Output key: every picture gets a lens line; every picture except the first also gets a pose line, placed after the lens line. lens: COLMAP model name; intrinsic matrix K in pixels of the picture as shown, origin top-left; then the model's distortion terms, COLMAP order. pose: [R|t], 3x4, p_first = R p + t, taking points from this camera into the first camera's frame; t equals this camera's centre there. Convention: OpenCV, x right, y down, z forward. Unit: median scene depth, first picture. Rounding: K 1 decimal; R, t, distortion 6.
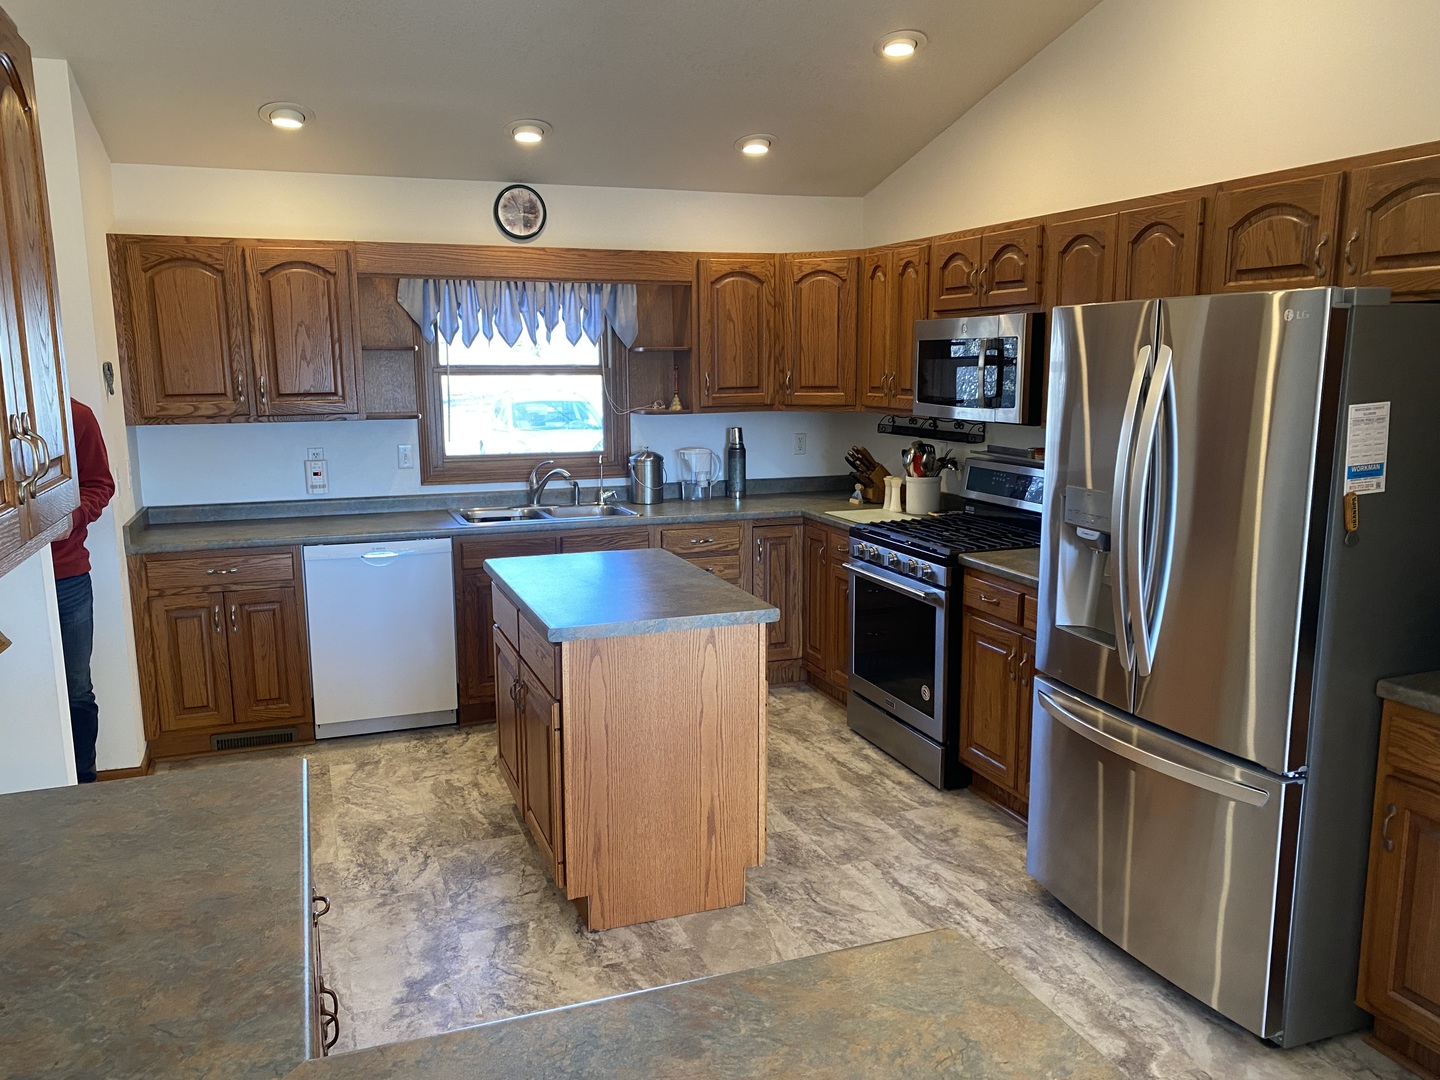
lens RADIAL K [[1085.0, 0, 704.9], [0, 1085.0, 548.0], [0, 0, 1]] dist [0.043200, -0.034462]
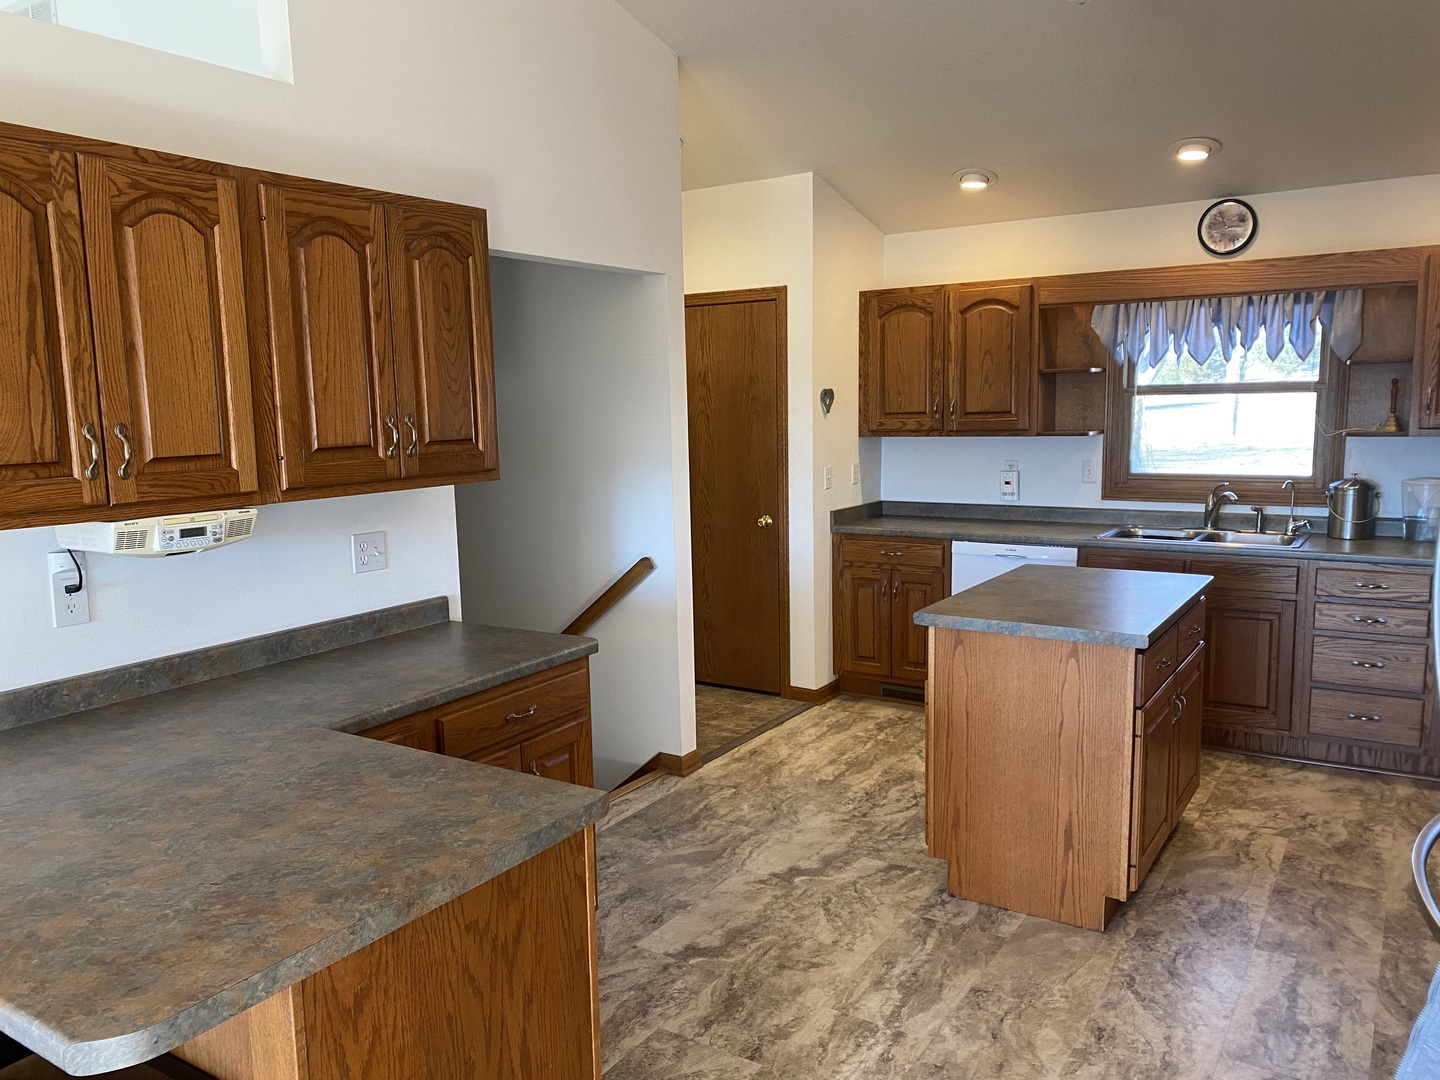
lens RADIAL K [[1097.5, 0, 720.6], [0, 1097.5, 545.3], [0, 0, 1]] dist [0.041342, -0.041270]
pose [[0.605016, 0.101944, -0.789660, 0.428457], [-0.118858, 0.992221, 0.037029, -0.011036], [0.787292, 0.071454, 0.612426, 0.071804]]
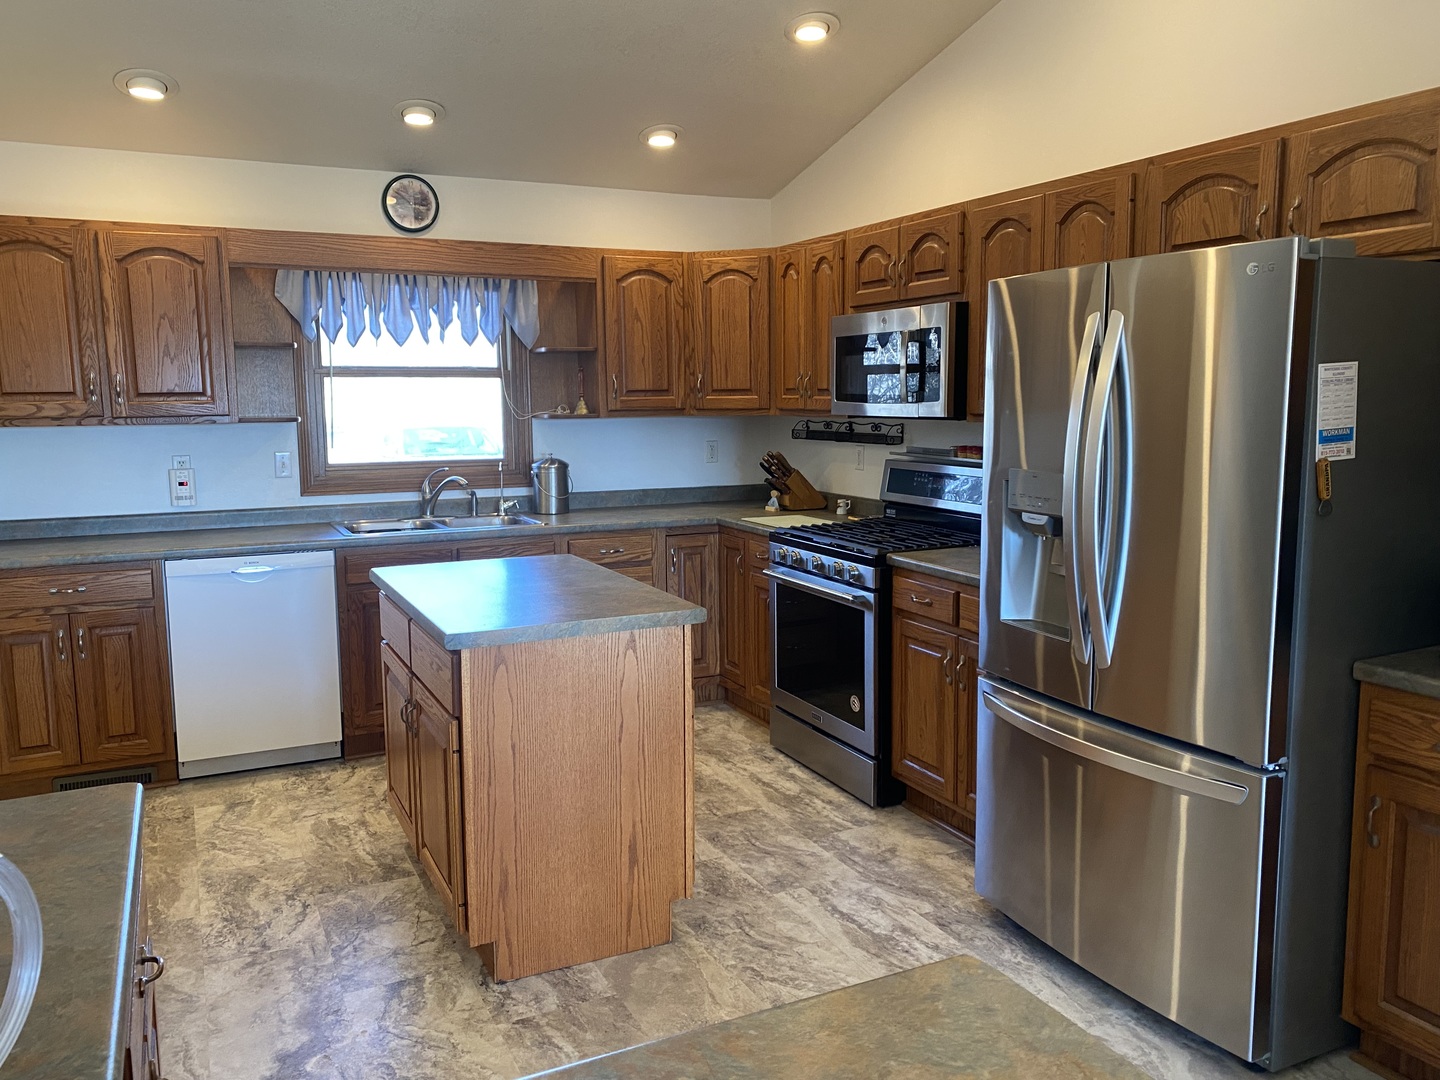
lens RADIAL K [[1092.0, 0, 707.5], [0, 1092.0, 529.0], [0, 0, 1]] dist [0.026737, -0.008831]
pose [[0.995422, -0.014199, 0.094513, -0.010364], [0.018593, 0.998779, -0.045776, 0.021838], [-0.093748, 0.047323, 0.994471, 0.063404]]
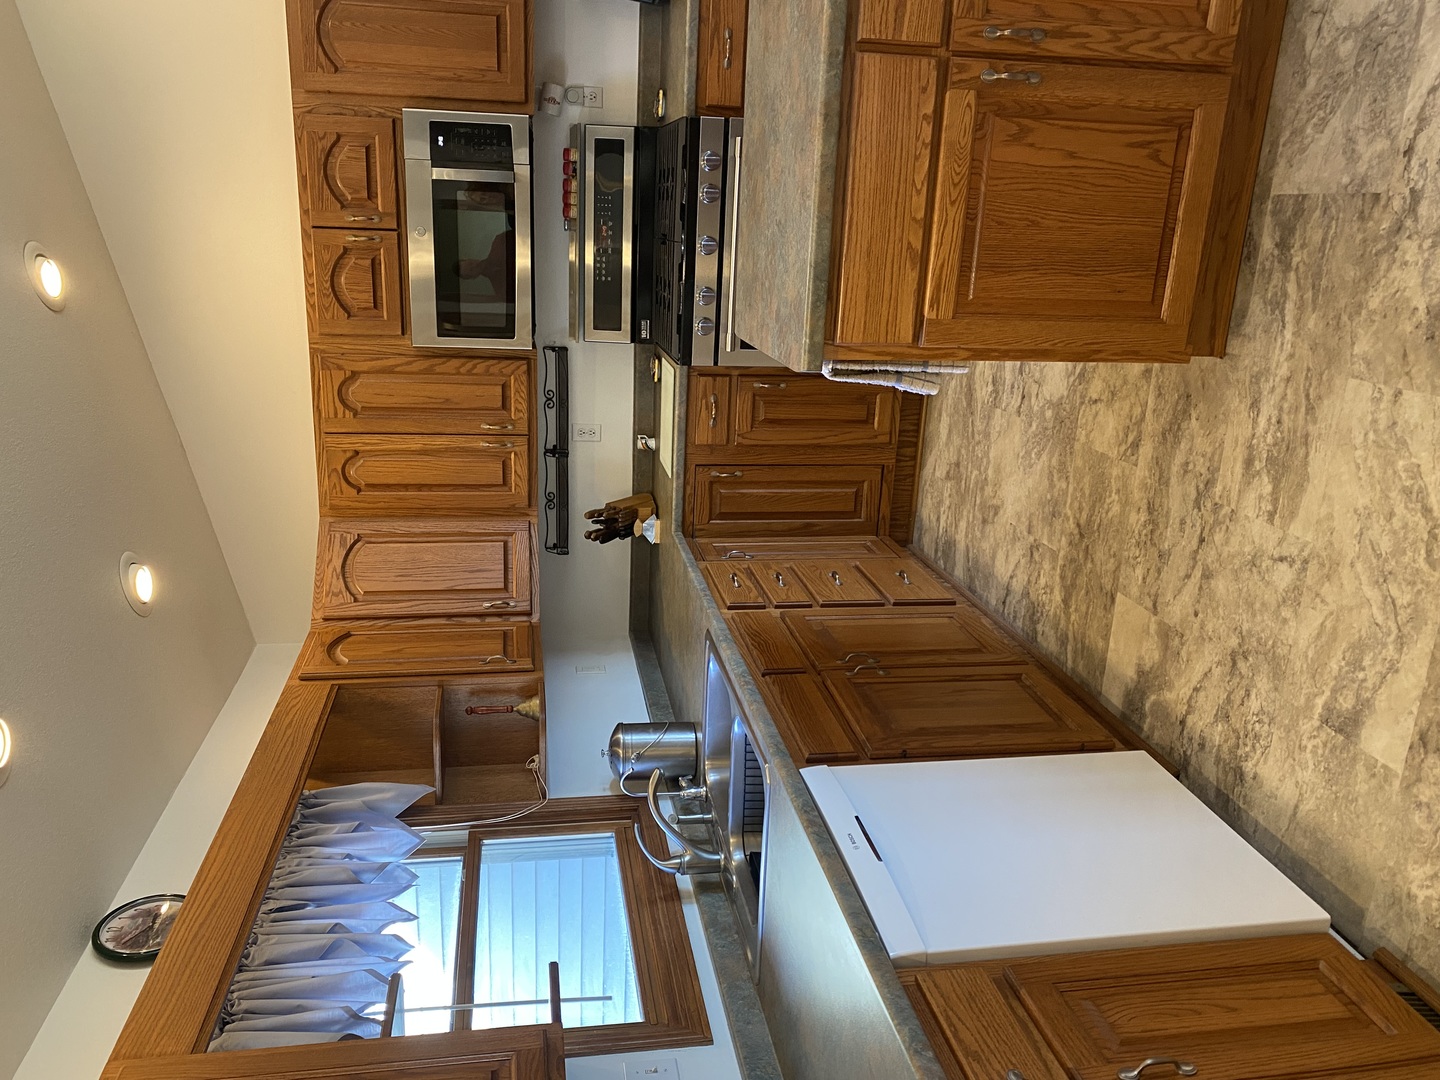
lens RADIAL K [[1097.5, 0, 720.6], [0, 1097.5, 545.3], [0, 0, 1]] dist [0.041342, -0.041270]
pose [[-0.143684, -0.608817, 0.780190, -0.578169], [0.987293, -0.142260, 0.070813, -0.067763], [0.067877, 0.780451, 0.621522, 0.658614]]
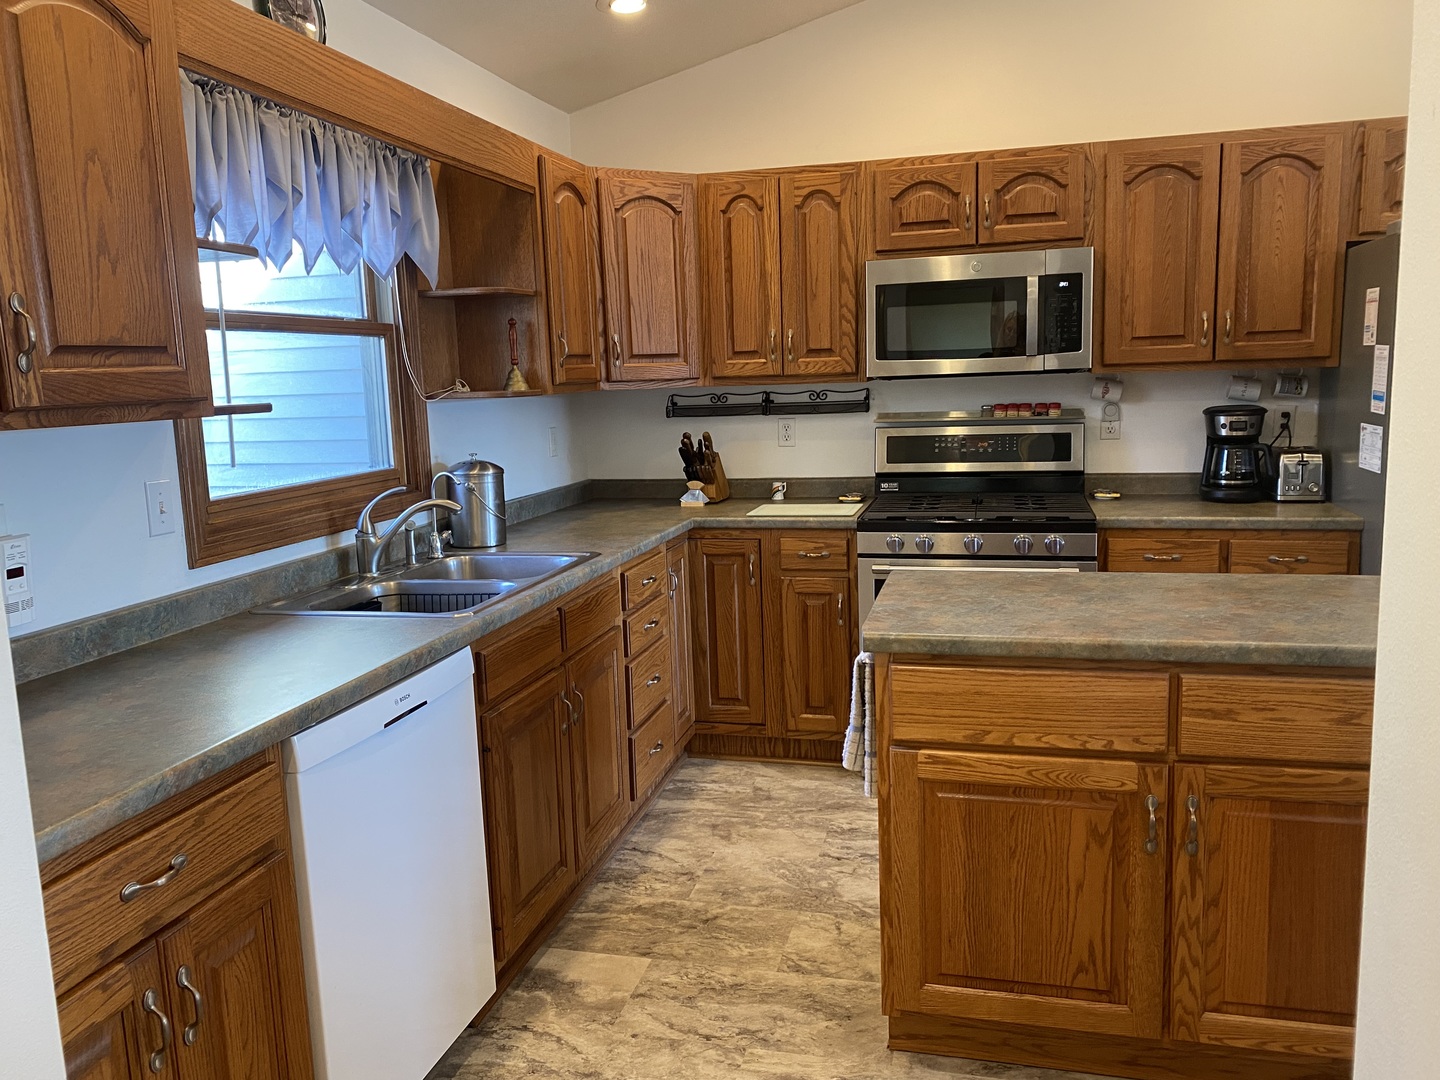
lens RADIAL K [[1097.5, 0, 720.6], [0, 1097.5, 545.3], [0, 0, 1]] dist [0.041342, -0.041270]
pose [[0.567249, -0.140829, 0.811416, -0.593577], [0.169718, 0.984112, 0.052154, -0.063434], [-0.805869, 0.108128, 0.582138, 0.659669]]
